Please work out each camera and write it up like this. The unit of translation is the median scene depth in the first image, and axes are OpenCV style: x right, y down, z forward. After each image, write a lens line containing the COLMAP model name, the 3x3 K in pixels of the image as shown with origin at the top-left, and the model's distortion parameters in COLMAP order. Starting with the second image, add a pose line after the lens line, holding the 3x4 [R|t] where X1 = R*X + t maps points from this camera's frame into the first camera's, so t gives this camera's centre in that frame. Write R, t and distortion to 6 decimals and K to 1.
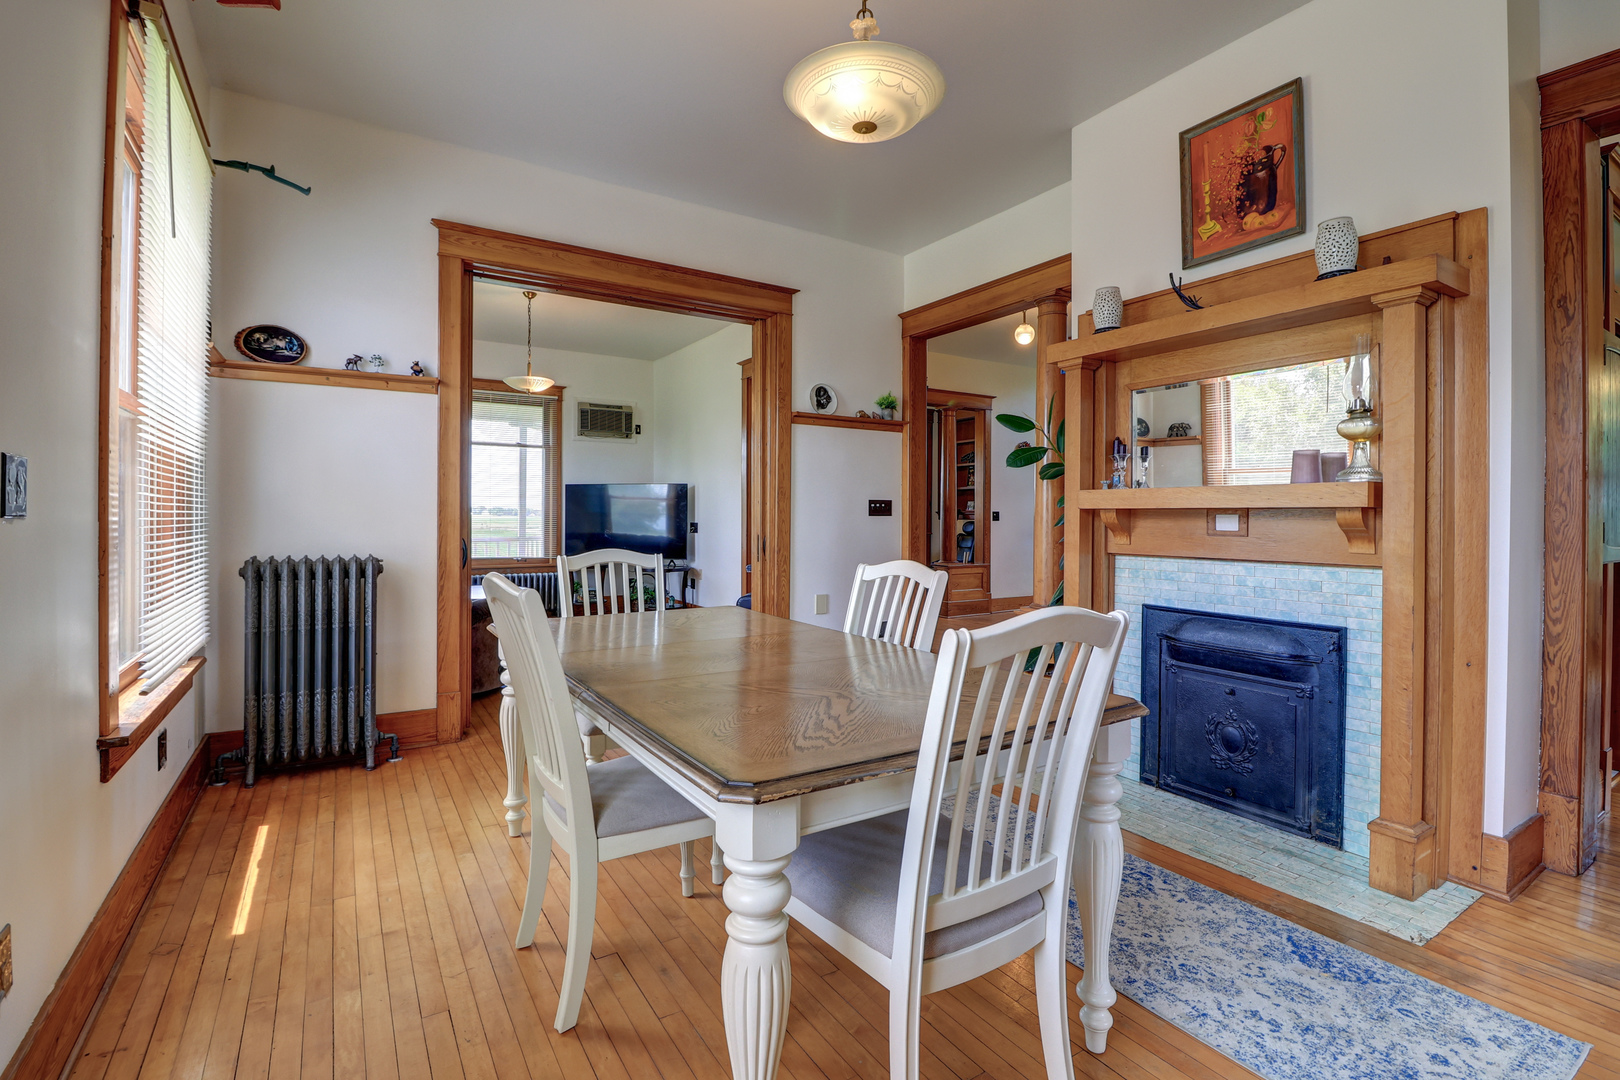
lens RADIAL K [[745.9, 0, 814.2], [0, 745.9, 519.3], [0, 0, 1]] dist [0.001965, -0.013626]
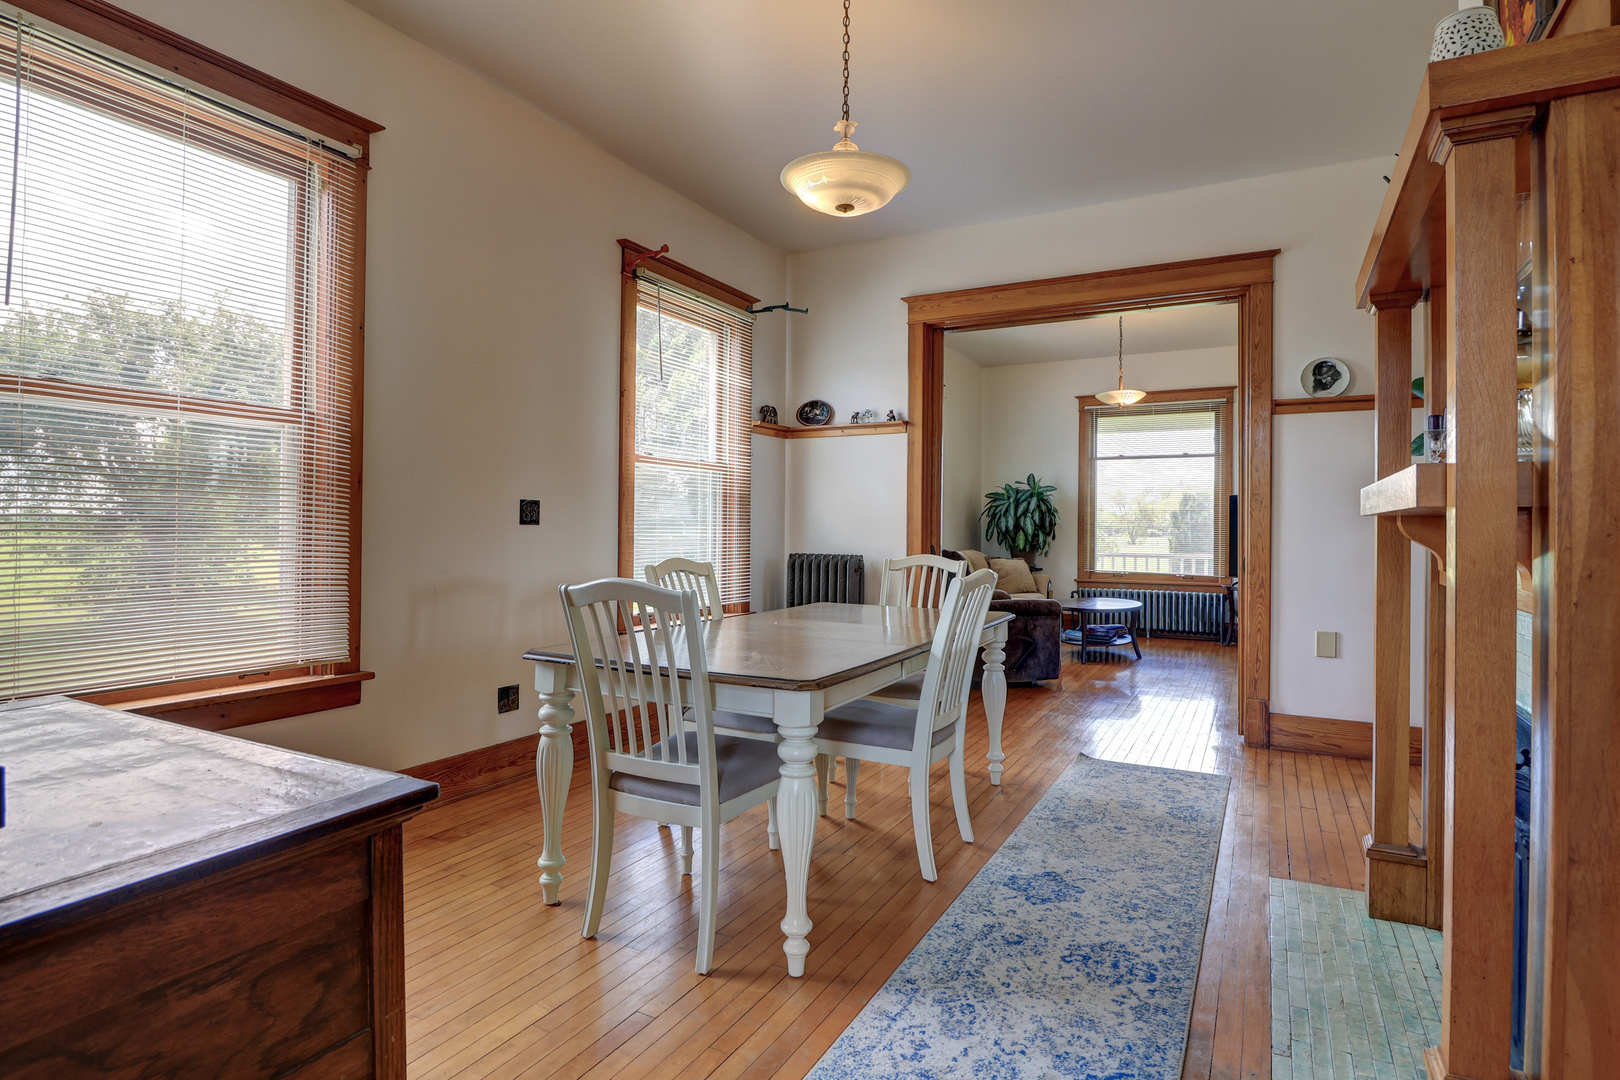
lens RADIAL K [[836.1, 0, 815.3], [0, 836.1, 523.2], [0, 0, 1]] dist [0.001713, -0.000164]
pose [[0.491627, -0.005016, -0.870792, 0.511115], [-0.009552, 0.999892, -0.011153, 0.004027], [0.870754, 0.013801, 0.491526, 0.120038]]
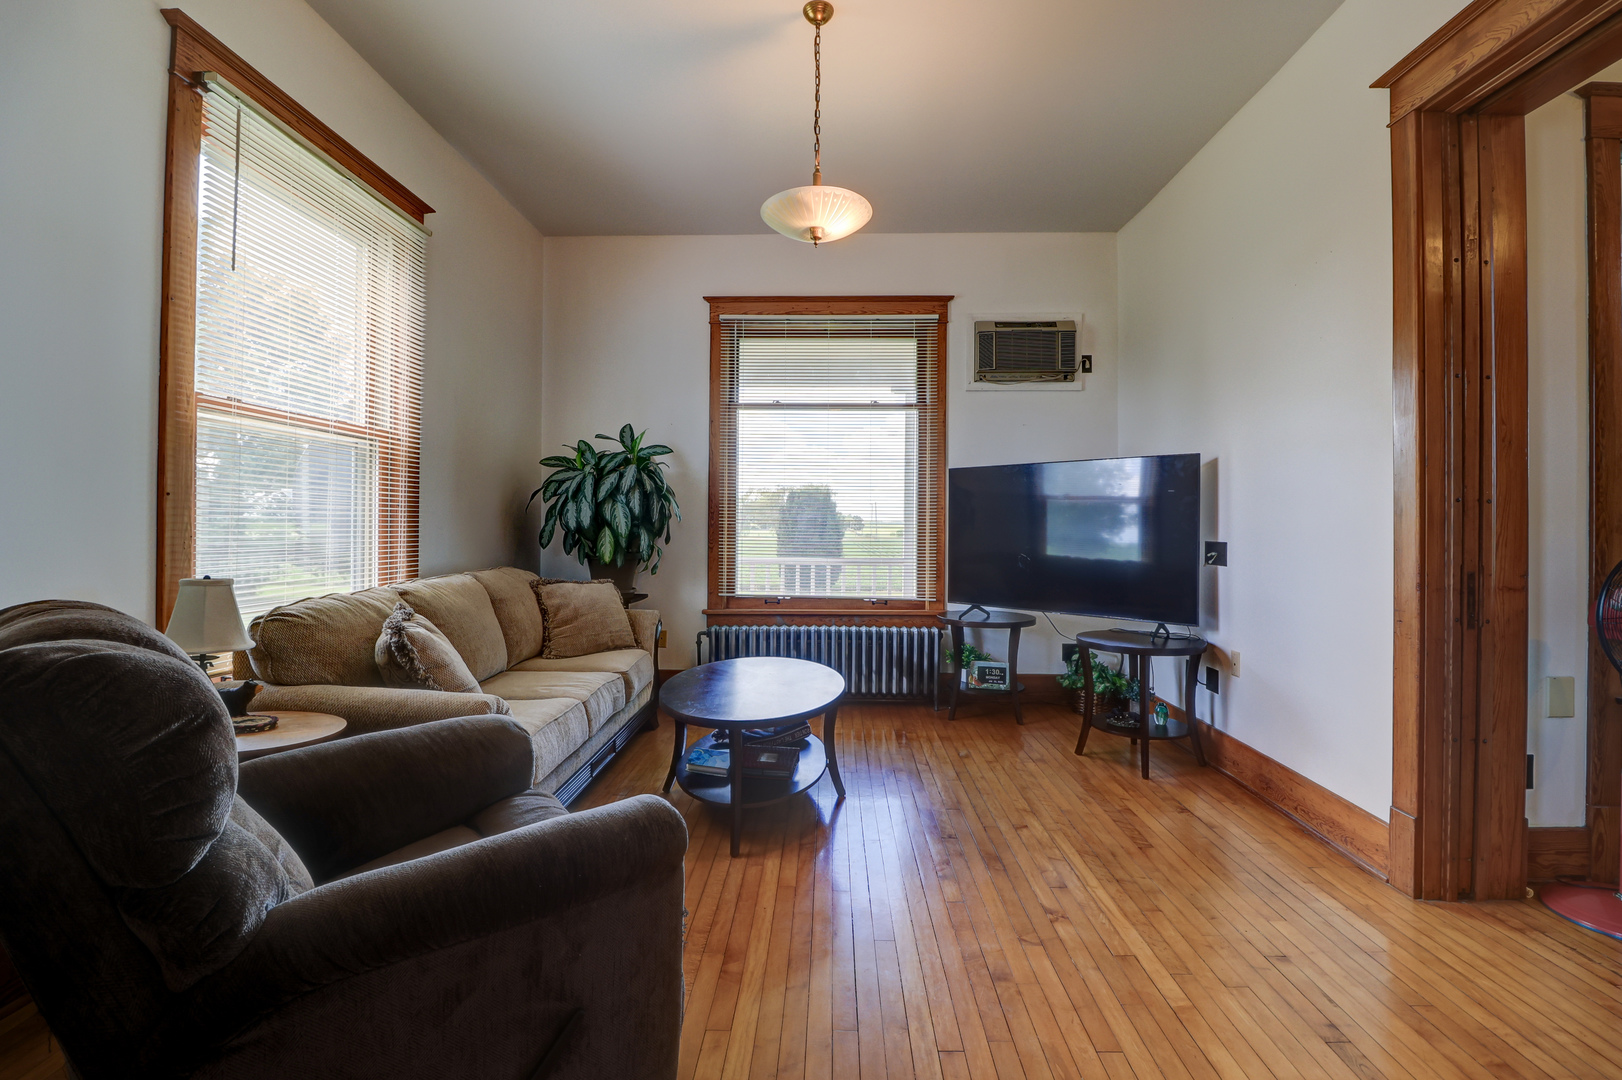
lens RADIAL K [[746.8, 0, 815.2], [0, 746.8, 519.3], [0, 0, 1]] dist [0.001965, -0.013626]
pose [[0.830364, -0.004233, -0.557205, -0.186608], [-0.003225, 0.999918, -0.012402, -0.004303], [0.557212, 0.012095, 0.830282, 0.836877]]
